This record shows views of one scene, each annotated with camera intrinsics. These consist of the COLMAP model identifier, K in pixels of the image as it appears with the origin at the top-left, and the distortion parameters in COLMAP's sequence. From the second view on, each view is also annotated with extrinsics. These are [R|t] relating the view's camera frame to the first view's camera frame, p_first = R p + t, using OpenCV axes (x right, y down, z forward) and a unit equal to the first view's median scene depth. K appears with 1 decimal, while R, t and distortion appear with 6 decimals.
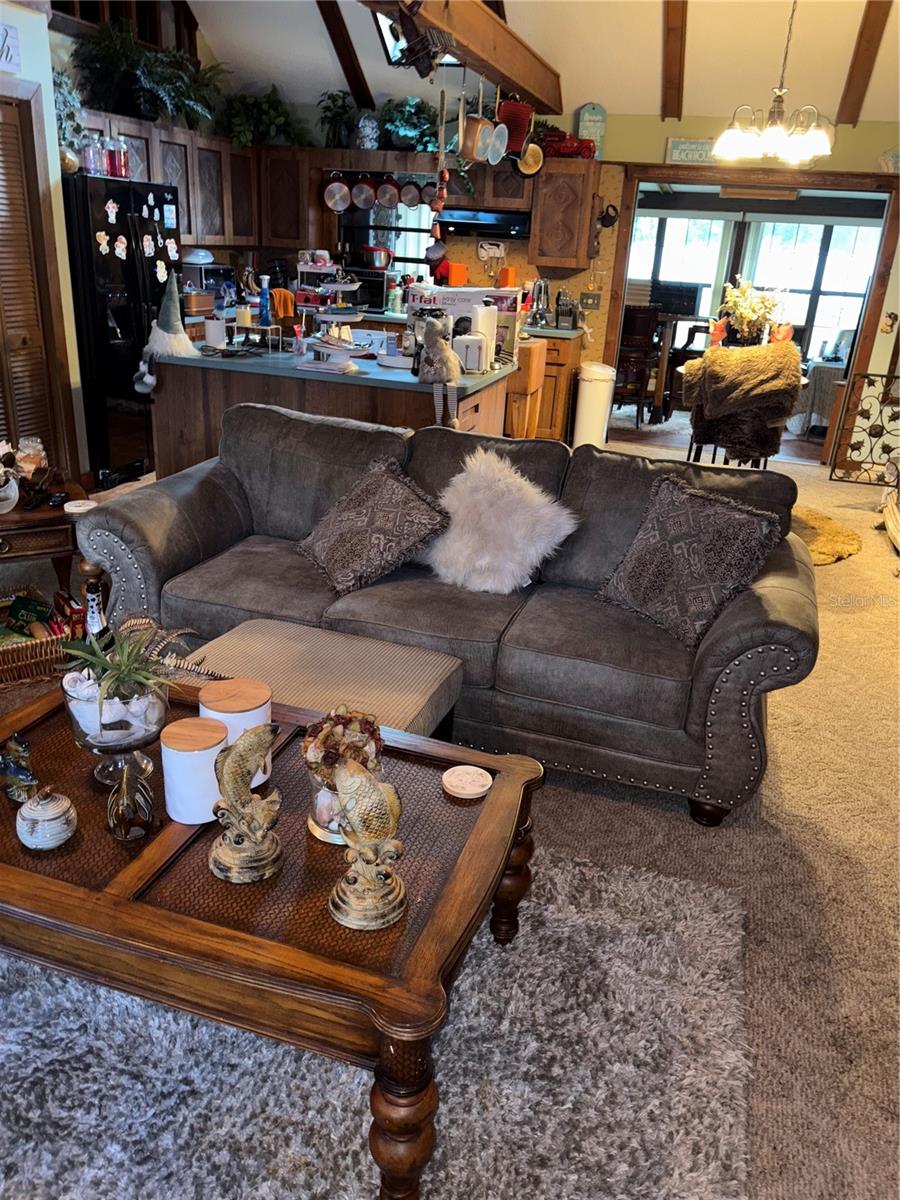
lens RADIAL K [[914.4, 0, 450.0], [0, 914.4, 599.1], [0, 0, 1]] dist [0.039060, -0.026187]
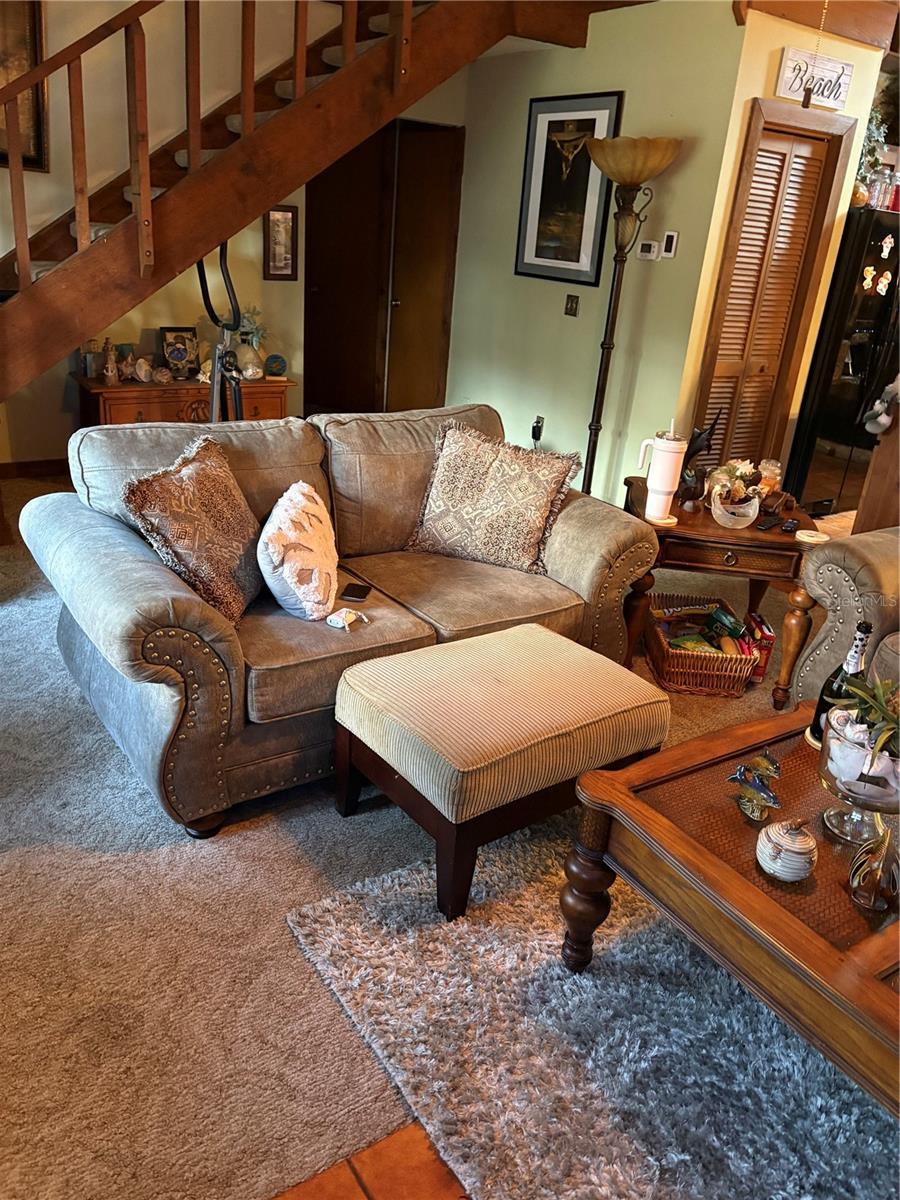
lens RADIAL K [[914.4, 0, 451.4], [0, 914.4, 603.0], [0, 0, 1]] dist [0.039060, -0.026187]
pose [[0.773206, 0.250395, -0.582628, -0.104250], [-0.270162, 0.961266, 0.054589, 0.016220], [0.573729, 0.115195, 0.810904, -0.006355]]
